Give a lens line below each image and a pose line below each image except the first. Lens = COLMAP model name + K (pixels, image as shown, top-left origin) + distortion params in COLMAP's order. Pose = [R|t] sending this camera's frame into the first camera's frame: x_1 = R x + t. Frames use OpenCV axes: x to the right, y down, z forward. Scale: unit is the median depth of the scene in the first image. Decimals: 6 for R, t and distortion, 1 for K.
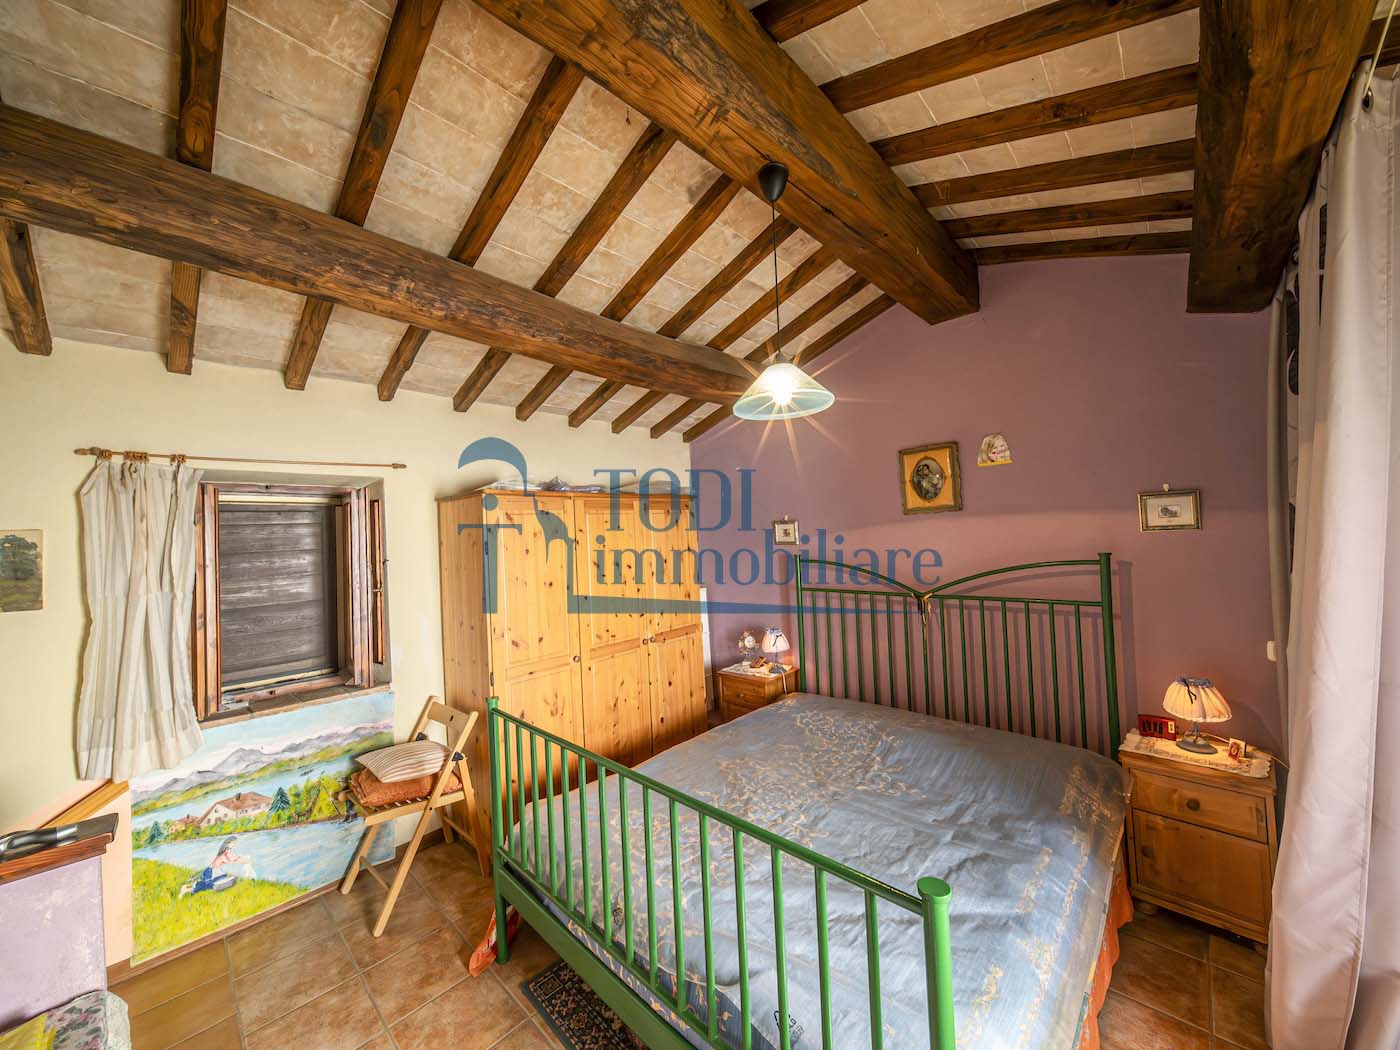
lens RADIAL K [[546.5, 0, 682.6], [0, 546.5, 527.9], [0, 0, 1]] dist [0.002660, -0.001817]
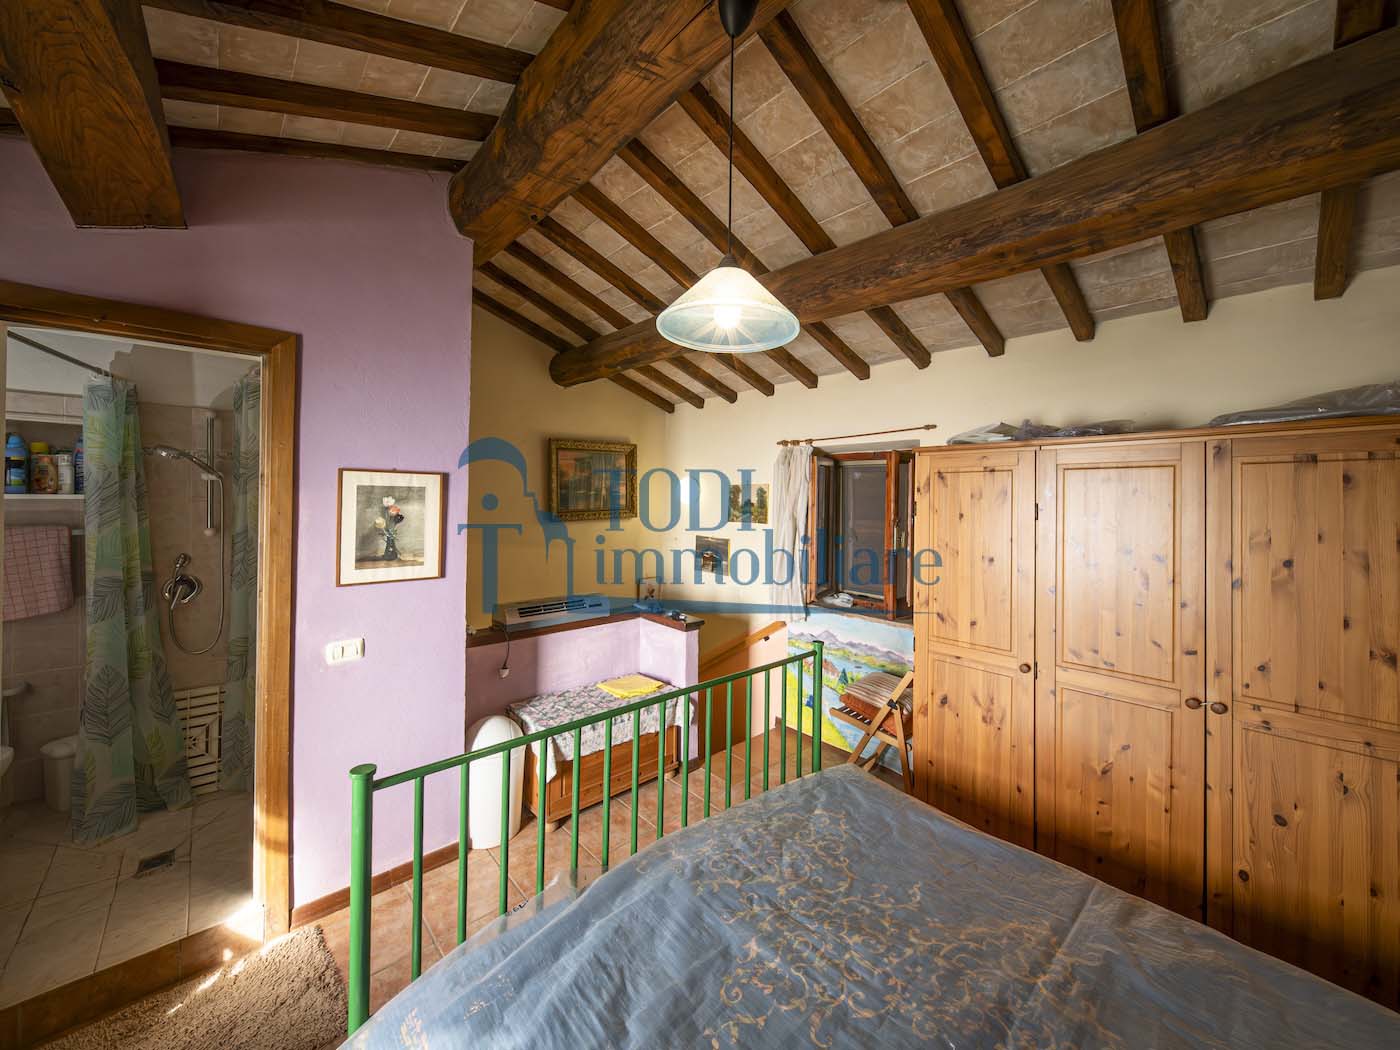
lens RADIAL K [[546.5, 0, 707.2], [0, 546.5, 499.0], [0, 0, 1]] dist [0.002660, -0.001817]
pose [[-0.089639, 0.048618, -0.994787, 0.868099], [0.017905, 0.998725, 0.047198, -0.044124], [0.995813, -0.013581, -0.090395, 1.001700]]
